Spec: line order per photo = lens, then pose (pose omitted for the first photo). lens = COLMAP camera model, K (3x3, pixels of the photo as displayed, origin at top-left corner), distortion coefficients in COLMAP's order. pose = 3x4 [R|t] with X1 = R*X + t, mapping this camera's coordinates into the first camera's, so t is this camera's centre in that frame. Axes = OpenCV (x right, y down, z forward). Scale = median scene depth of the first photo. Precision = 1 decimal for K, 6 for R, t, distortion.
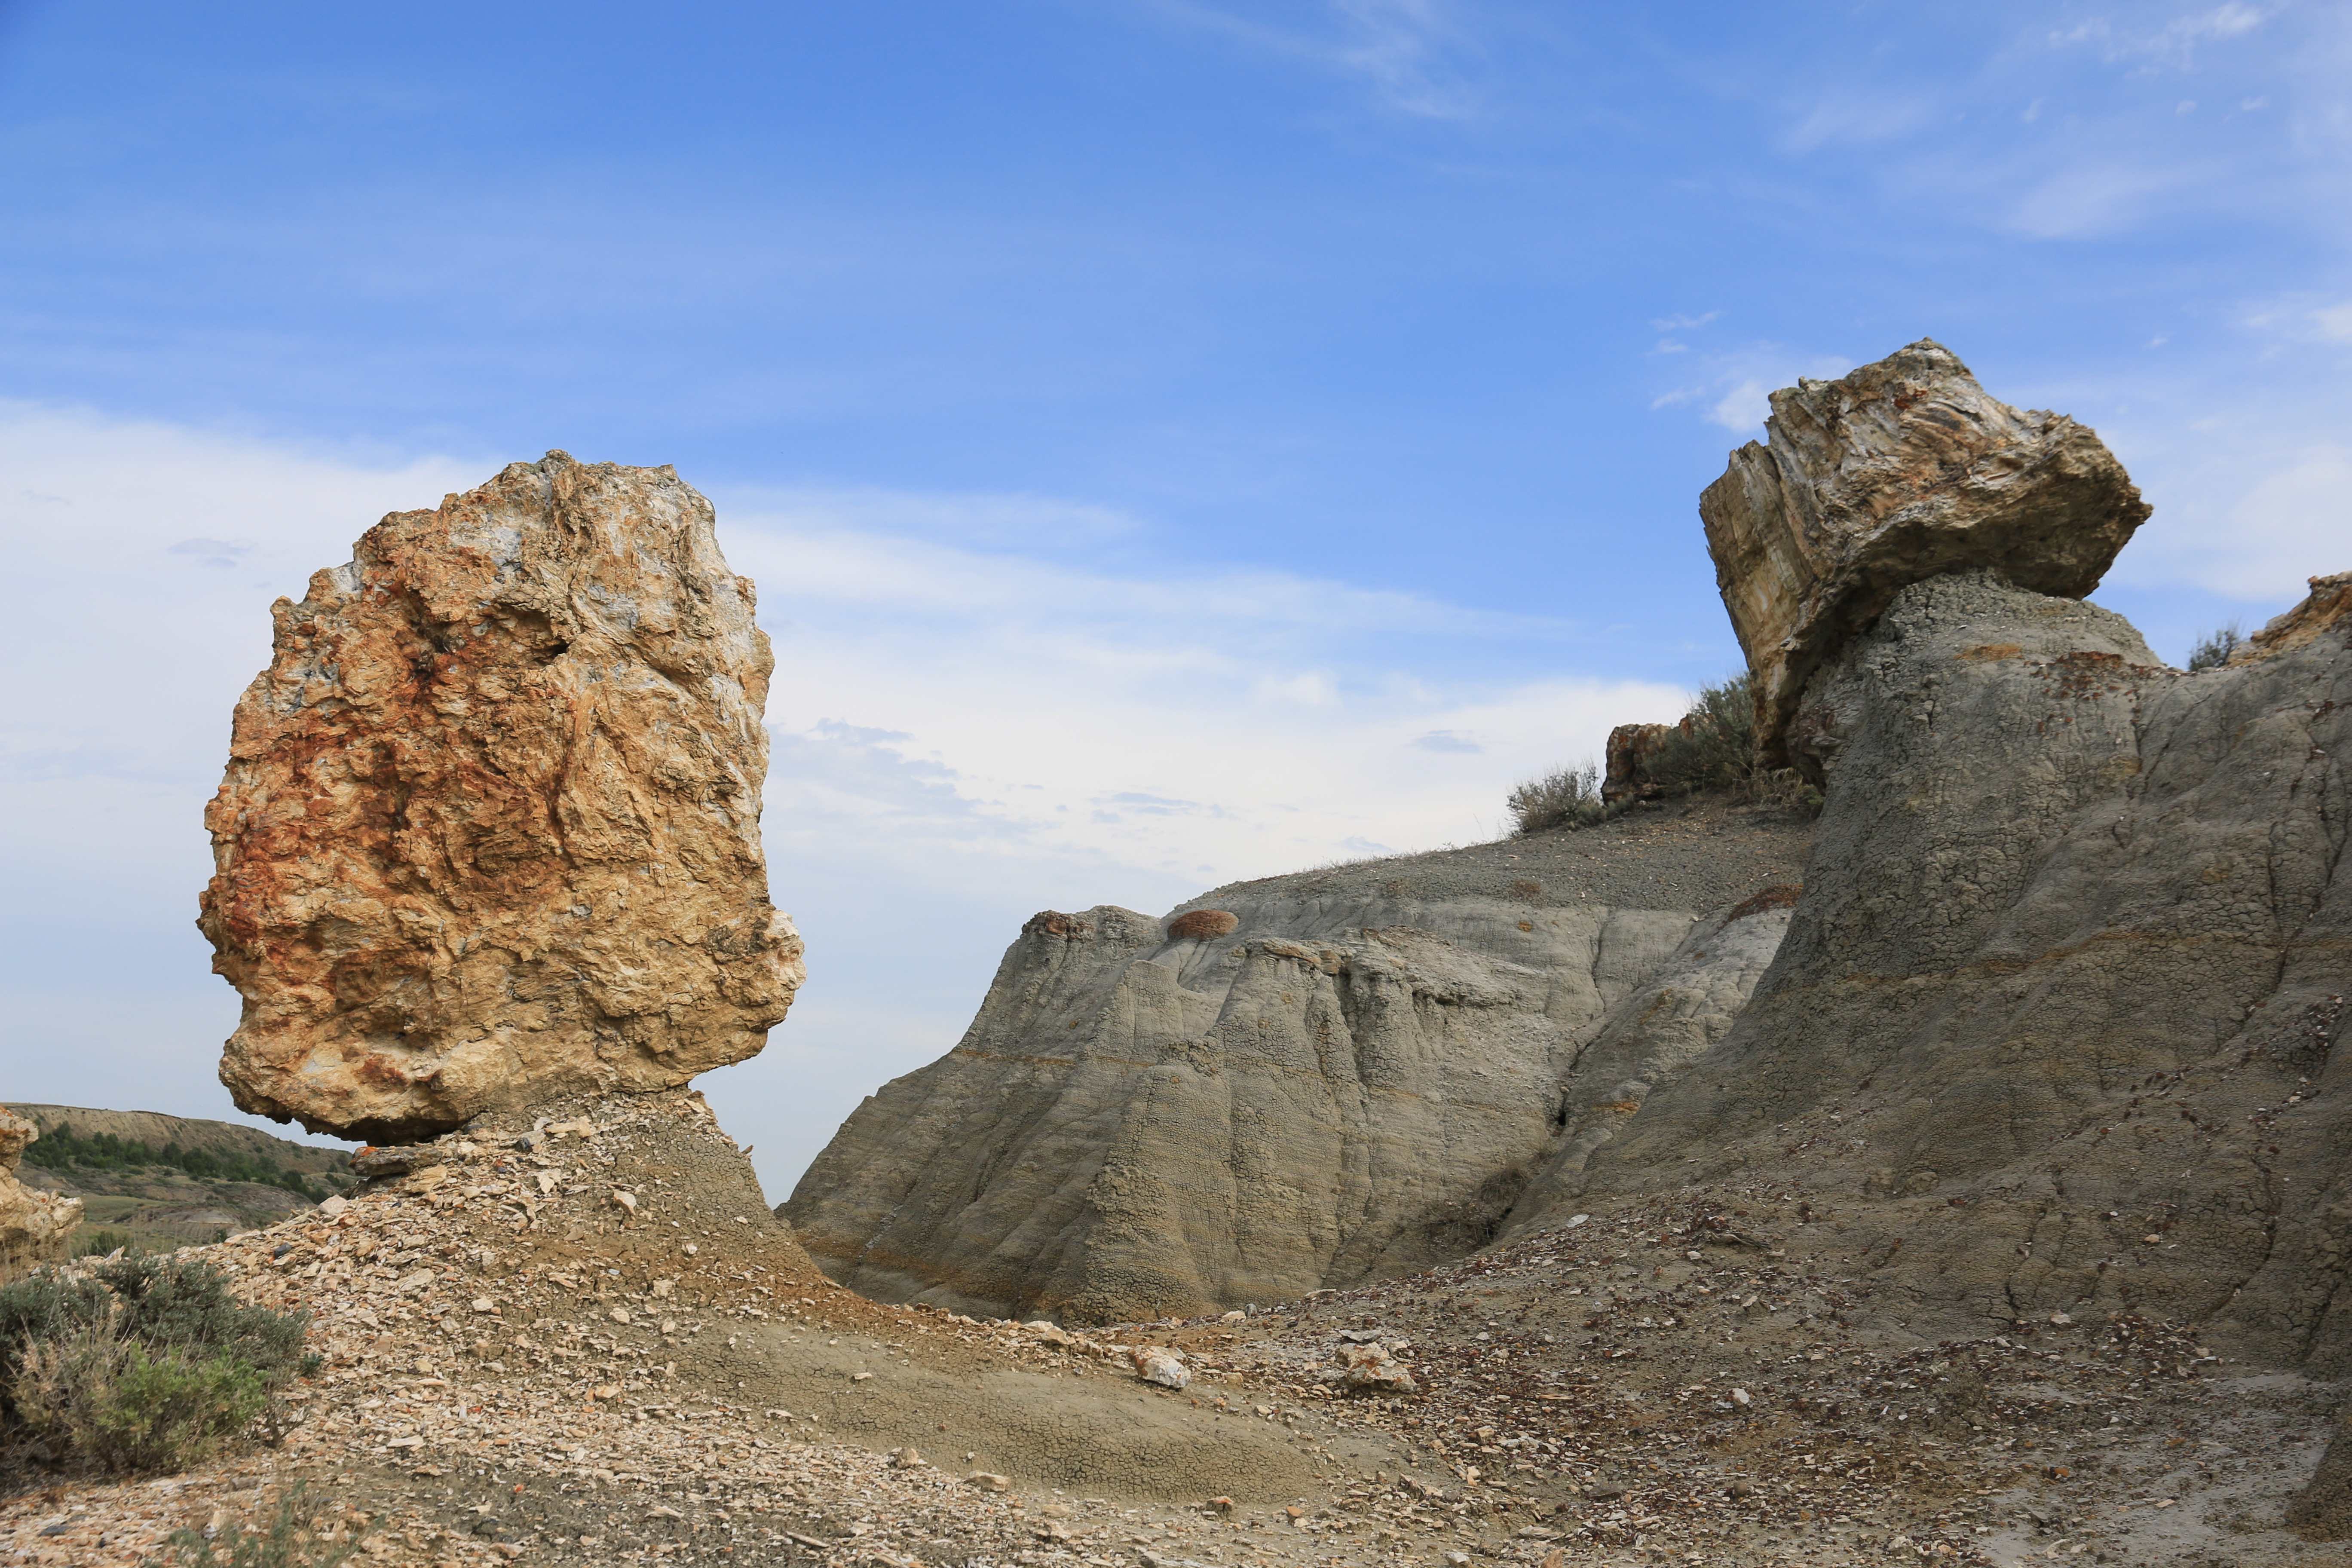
lens RADIAL K [[3346.7, 0, 1175.8], [0, 3346.7, 782.0], [0, 0, 1]] dist [0.030598, 0.000000]
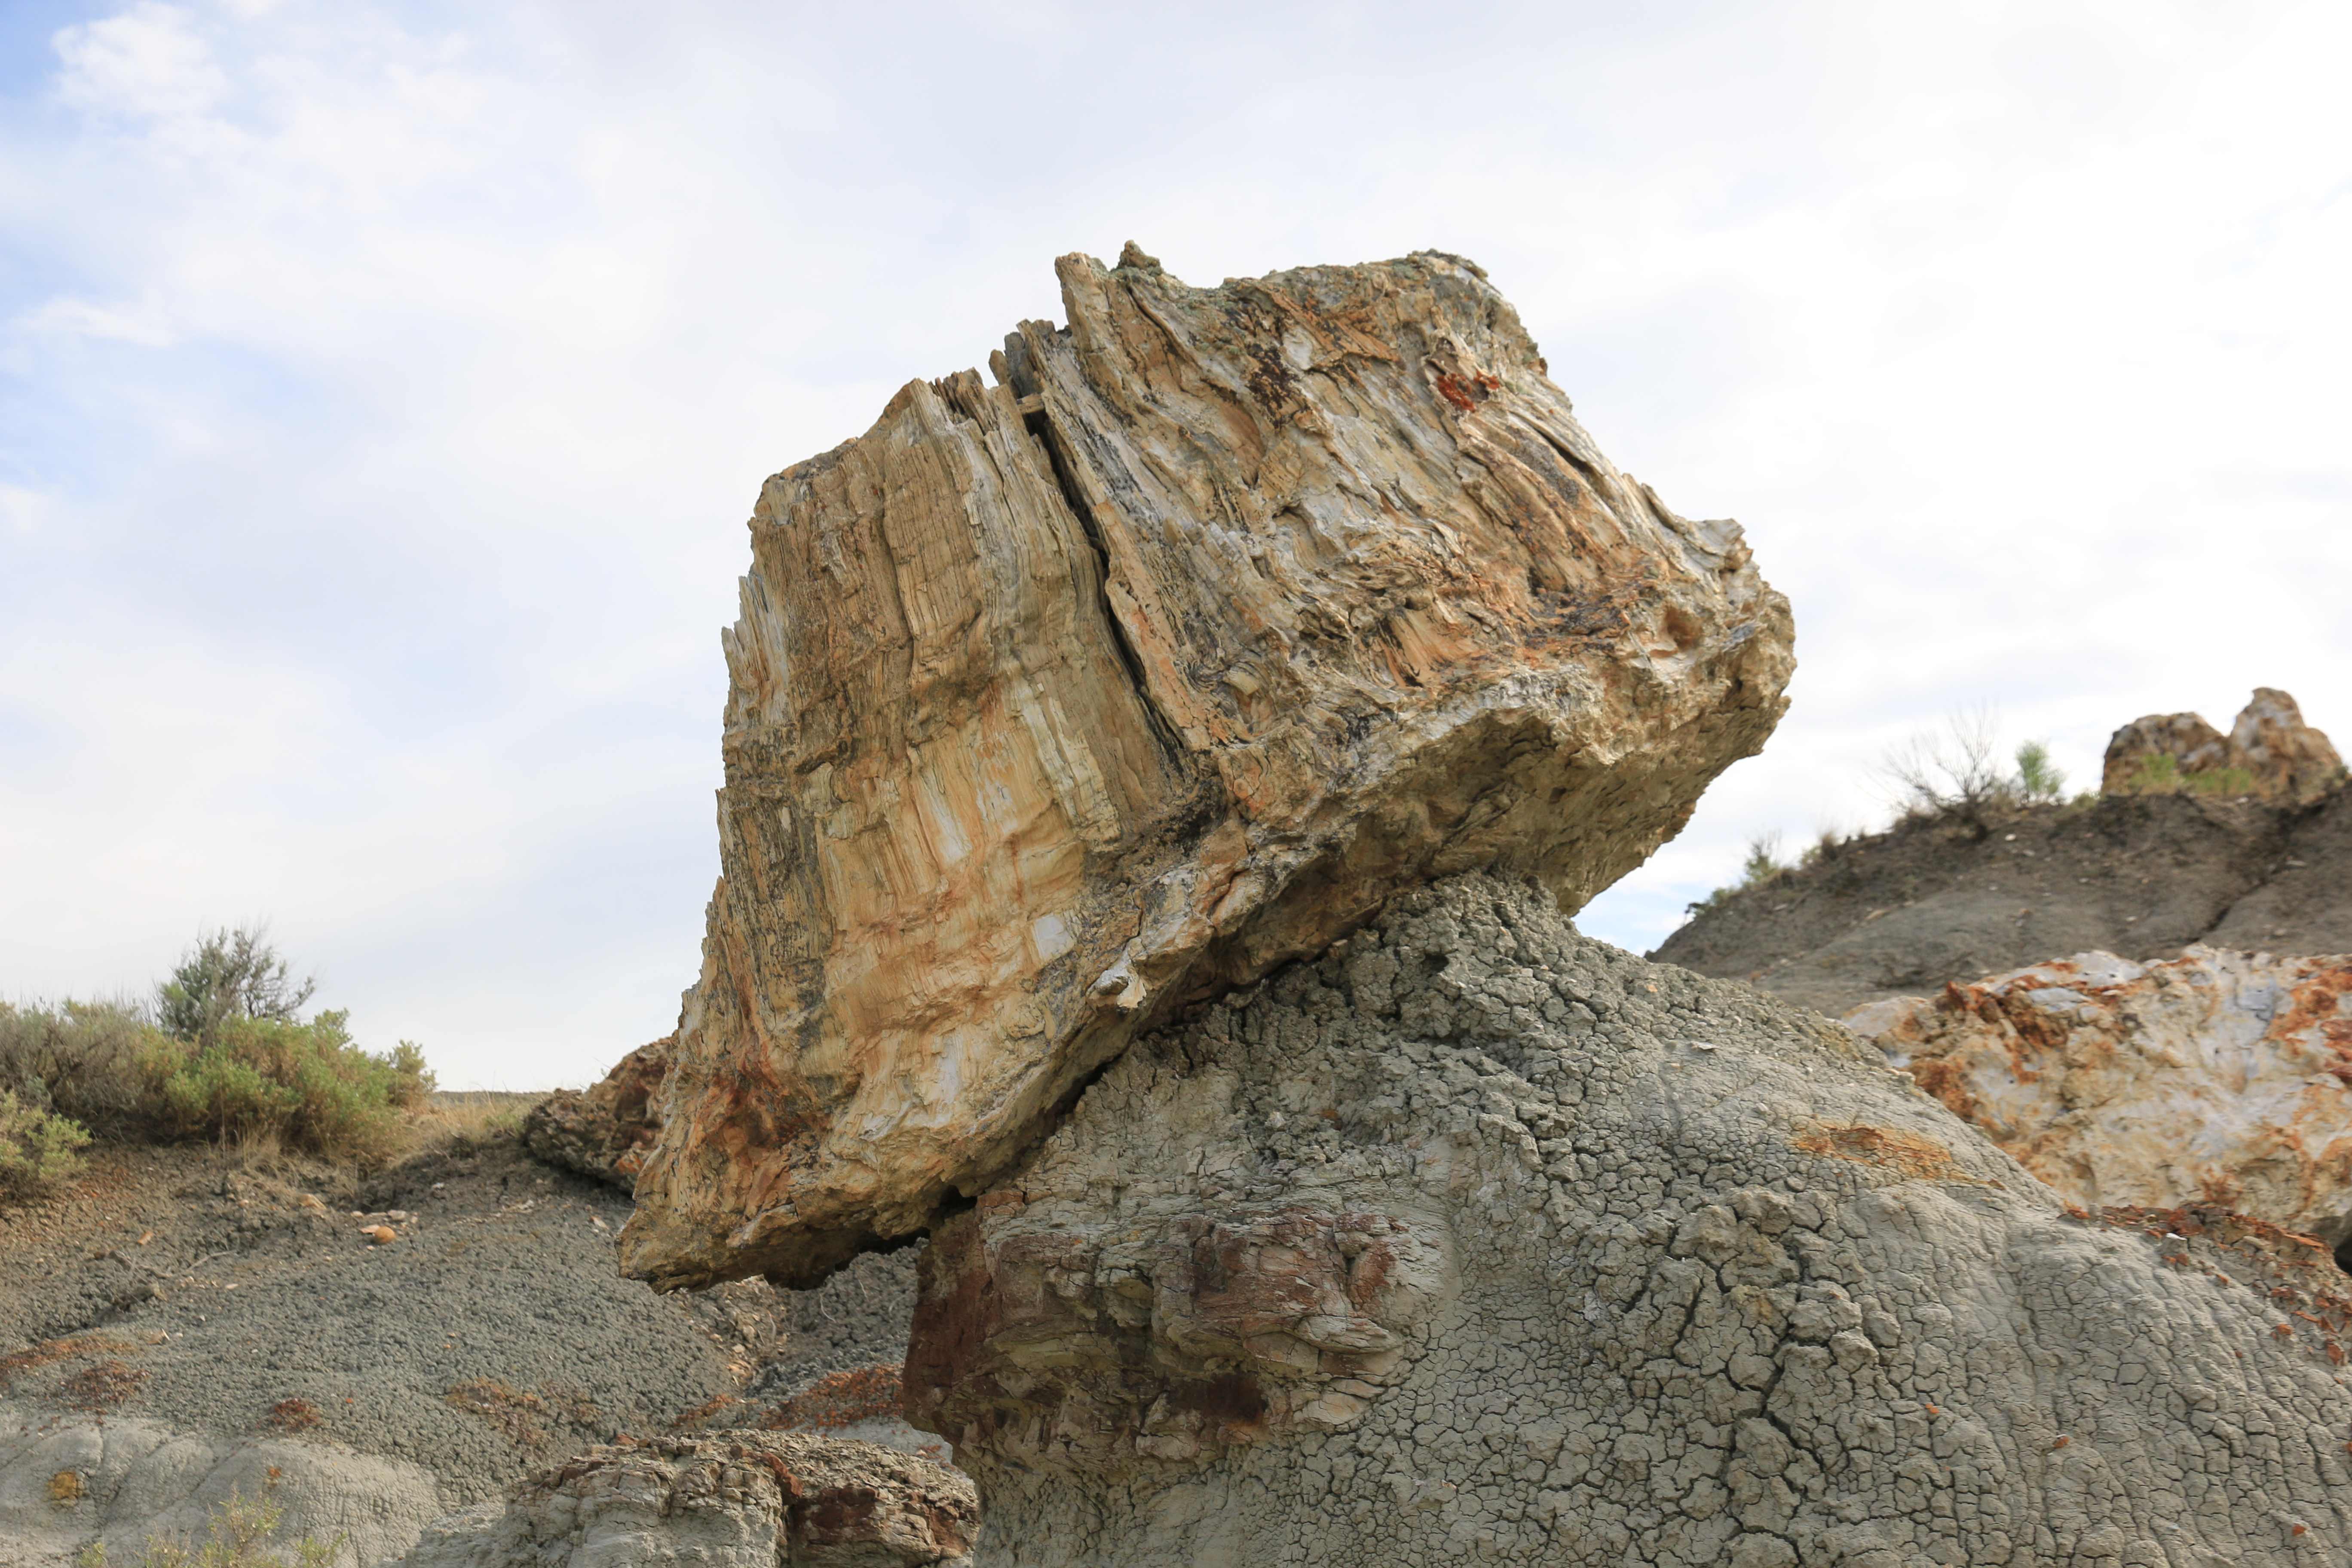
lens RADIAL K [[2921.0, 0, 1176.2], [0, 2921.0, 783.0], [0, 0, 1]] dist [0.016000, 0.000000]
pose [[0.641590, 0.218860, 0.735162, -0.027269], [-0.150337, 0.975721, -0.159273, -0.015884], [-0.752171, -0.008335, 0.658915, 0.801565]]
